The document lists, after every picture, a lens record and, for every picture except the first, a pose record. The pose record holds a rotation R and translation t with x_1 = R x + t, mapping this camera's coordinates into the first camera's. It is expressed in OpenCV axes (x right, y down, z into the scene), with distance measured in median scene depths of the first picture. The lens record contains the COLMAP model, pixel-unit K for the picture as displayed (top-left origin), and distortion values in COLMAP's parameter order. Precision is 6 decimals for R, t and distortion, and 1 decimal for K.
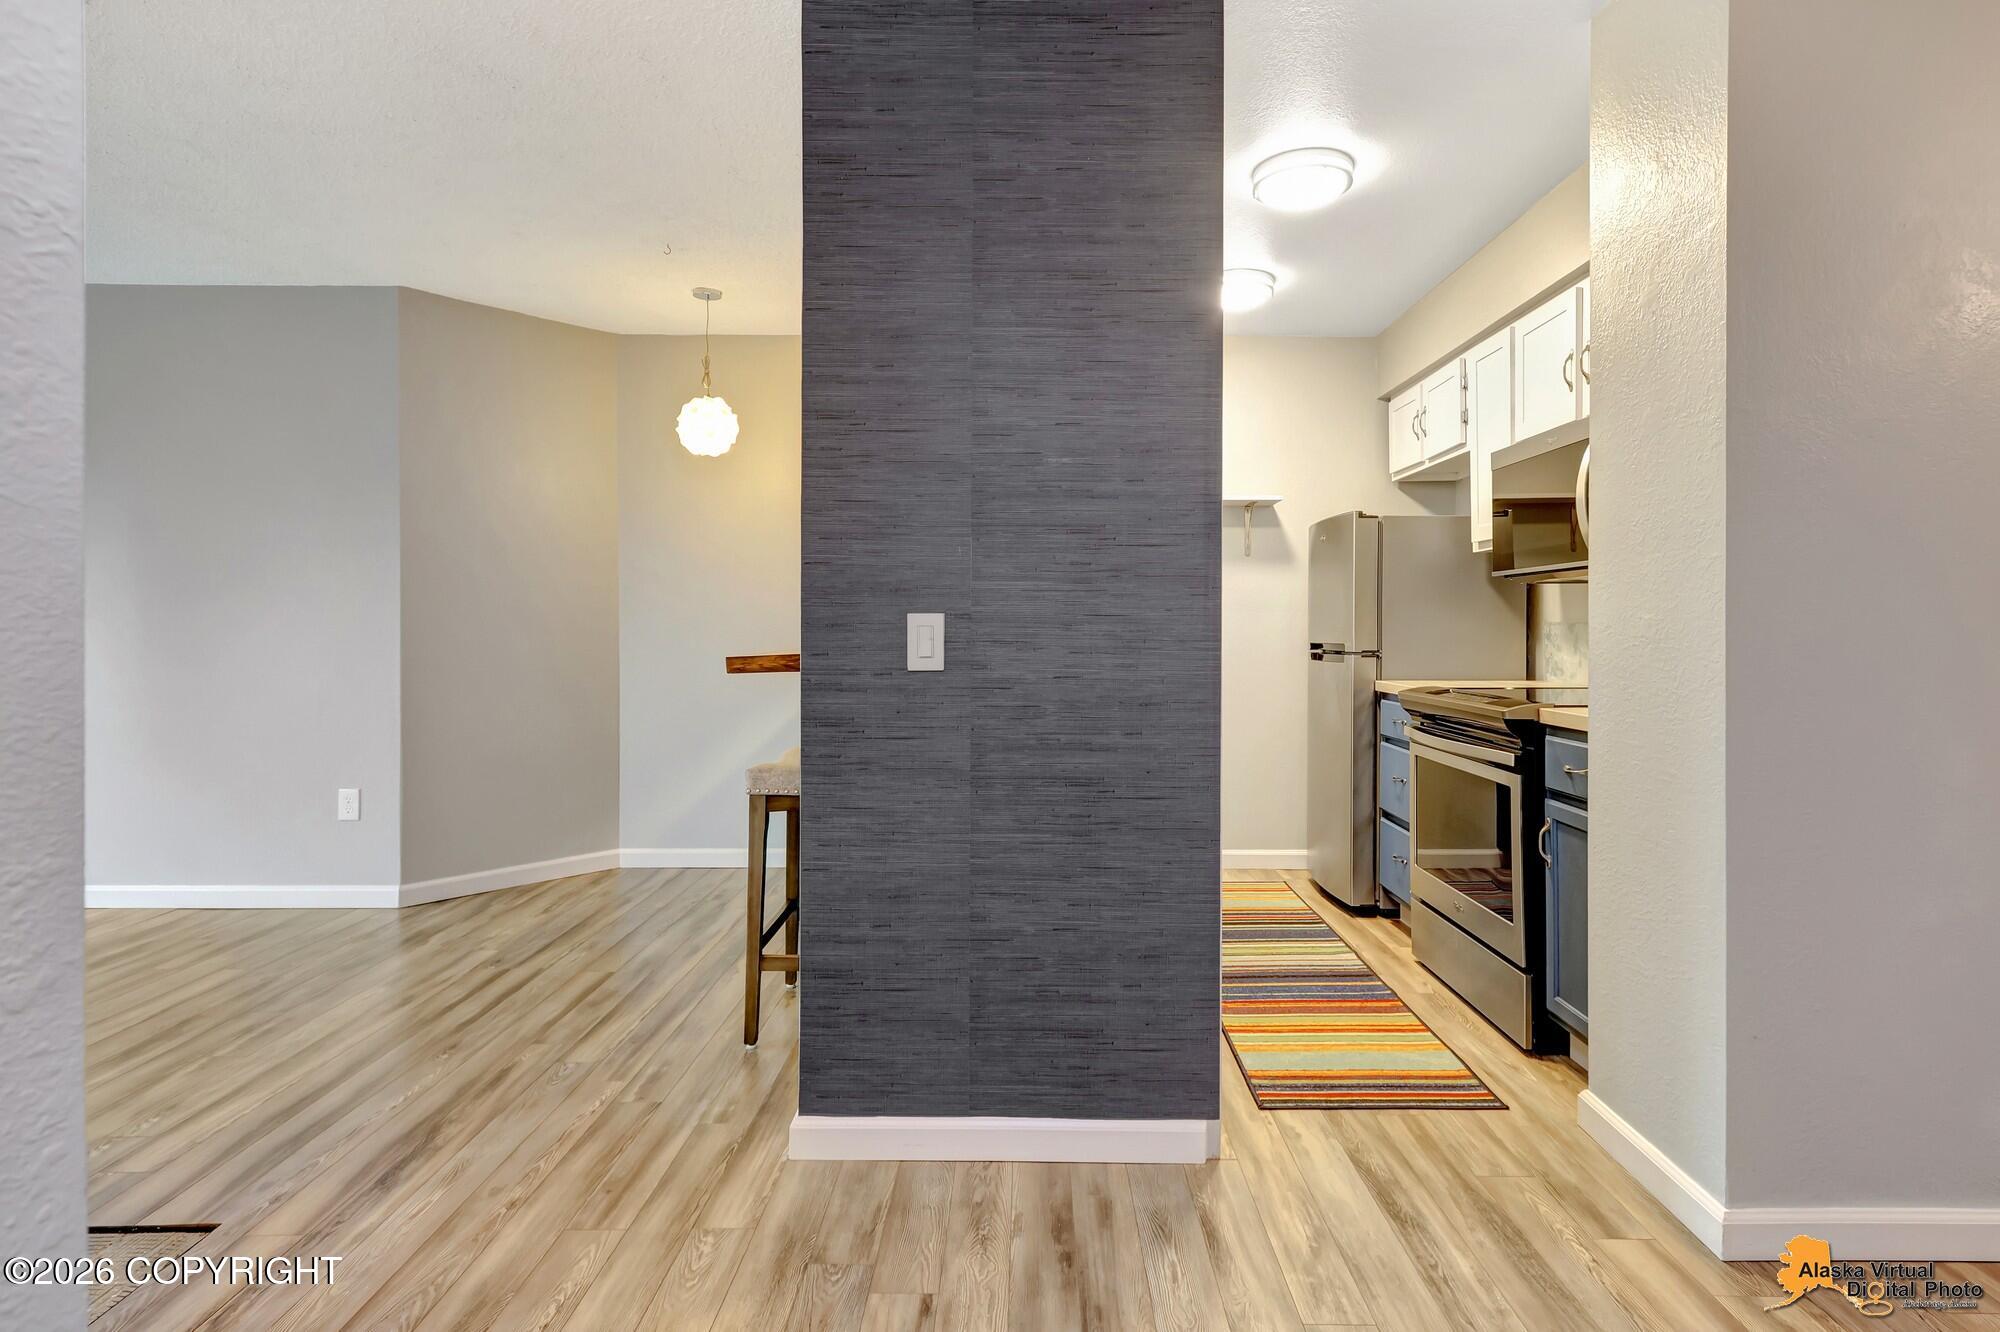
lens RADIAL K [[1000.9, 0, 1003.1], [0, 1000.9, 628.8], [0, 0, 1]] dist [0.011868, 0.000219]
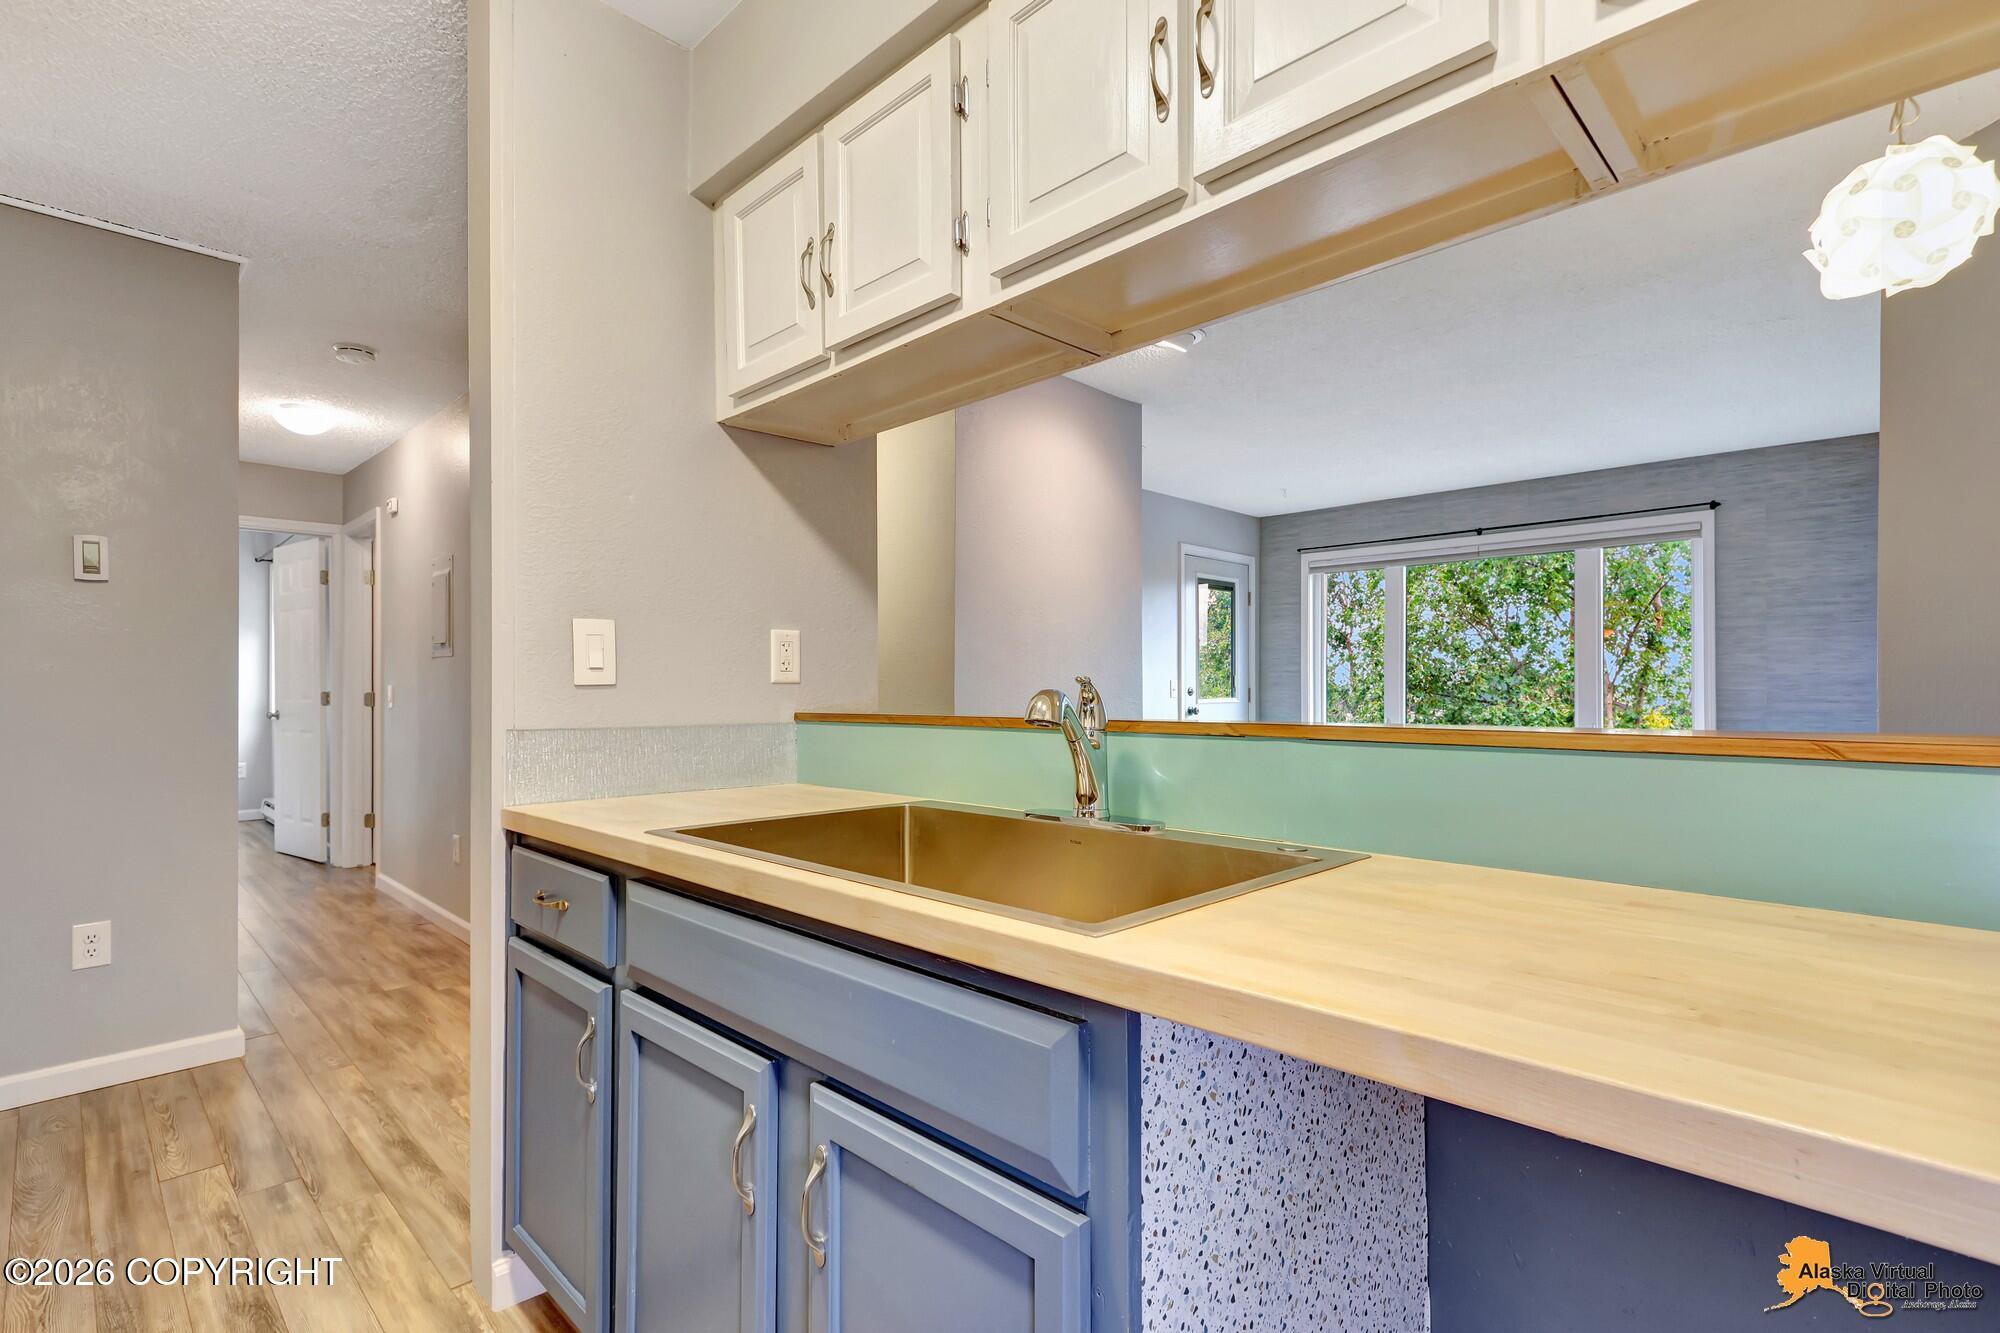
lens RADIAL K [[943.9, 0, 991.5], [0, 943.9, 686.3], [0, 0, 1]] dist [0.014061, 0.000357]
pose [[-0.683474, -0.002982, -0.729969, 0.302073], [0.000288, 0.999990, -0.004355, -0.003678], [0.729975, -0.003187, -0.683466, 1.106722]]
